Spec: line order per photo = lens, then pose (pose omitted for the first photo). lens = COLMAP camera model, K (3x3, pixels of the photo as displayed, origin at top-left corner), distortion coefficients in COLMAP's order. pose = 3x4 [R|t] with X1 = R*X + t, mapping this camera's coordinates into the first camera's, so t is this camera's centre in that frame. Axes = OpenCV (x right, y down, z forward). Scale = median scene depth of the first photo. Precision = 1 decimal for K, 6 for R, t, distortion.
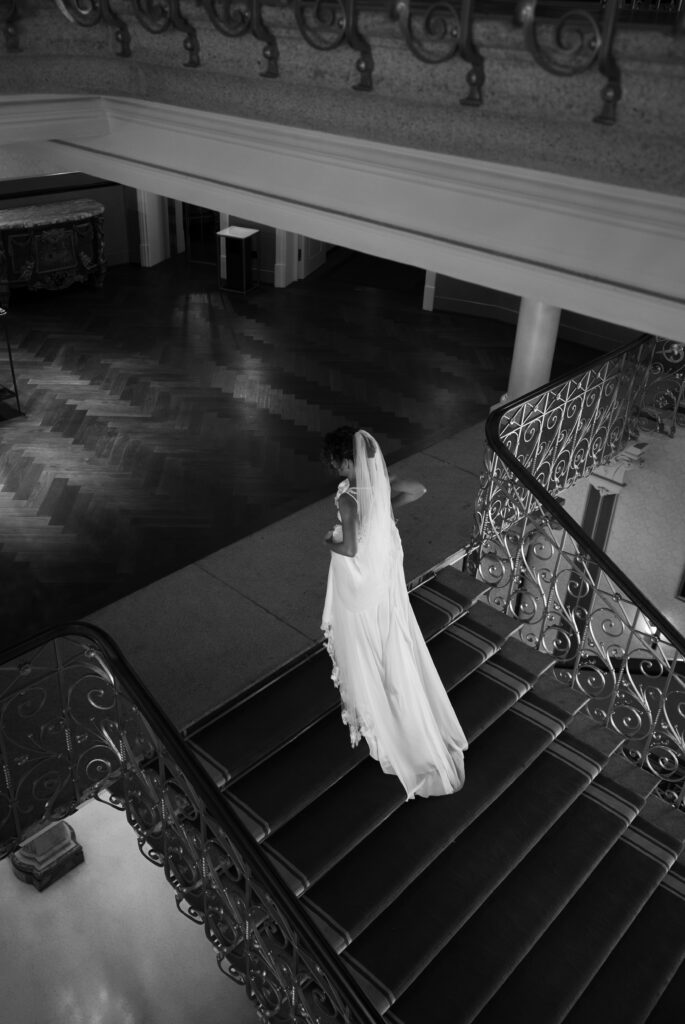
lens RADIAL K [[883.2, 0, 342.5], [0, 883.2, 512.0], [0, 0, 1]] dist [-0.005514, 0.009783]
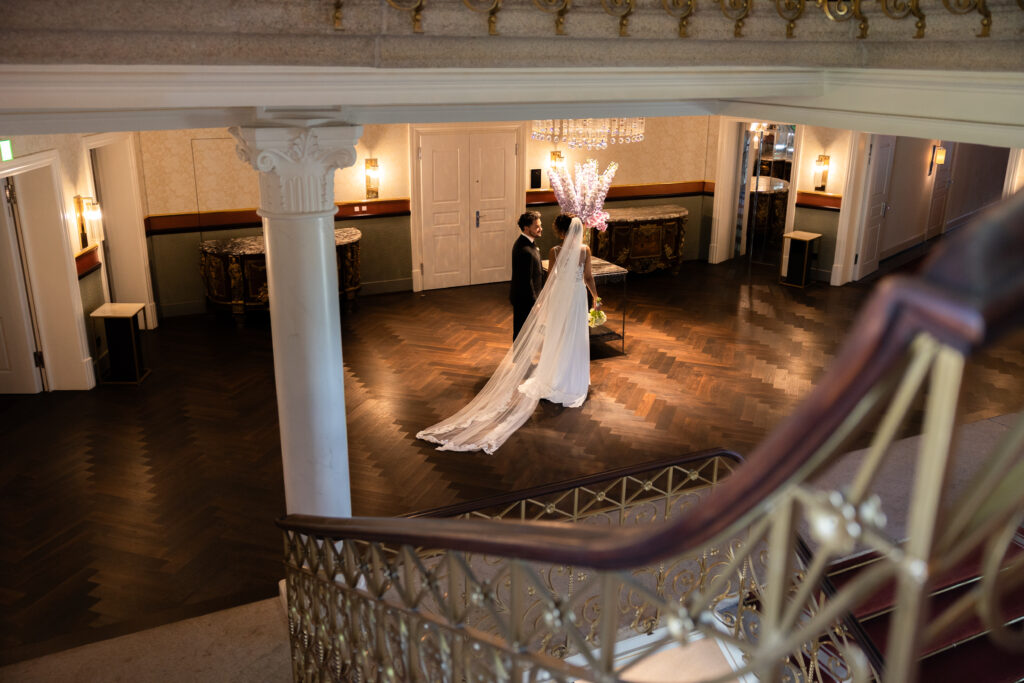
lens RADIAL K [[870.1, 0, 512.0], [0, 870.1, 341.5], [0, 0, 1]] dist [-0.030887, 0.039431]
pose [[0.929614, 0.081544, -0.359401, -0.071476], [-0.160657, 0.967339, -0.196074, 0.127099], [0.331674, 0.240013, 0.912352, -0.149967]]
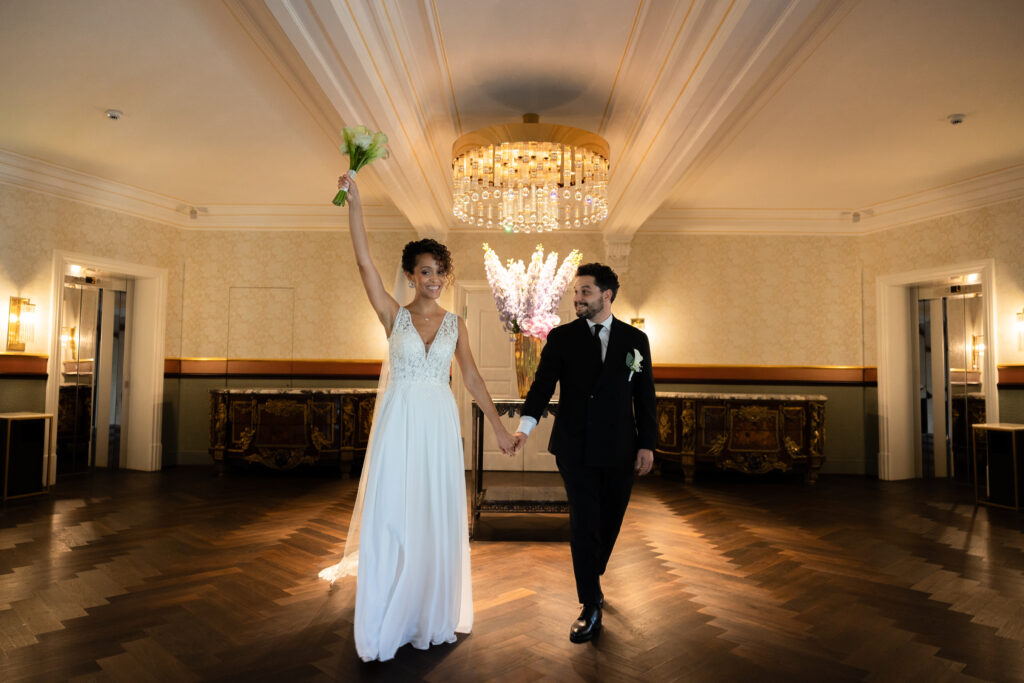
lens RADIAL K [[687.6, 0, 512.0], [0, 687.6, 341.5], [0, 0, 1]] dist [0.002082, 0.001651]
pose [[0.668317, -0.076061, -0.739978, 0.045934], [-0.363866, 0.834203, -0.414375, 0.012728], [0.648810, 0.546187, 0.529836, 0.526135]]
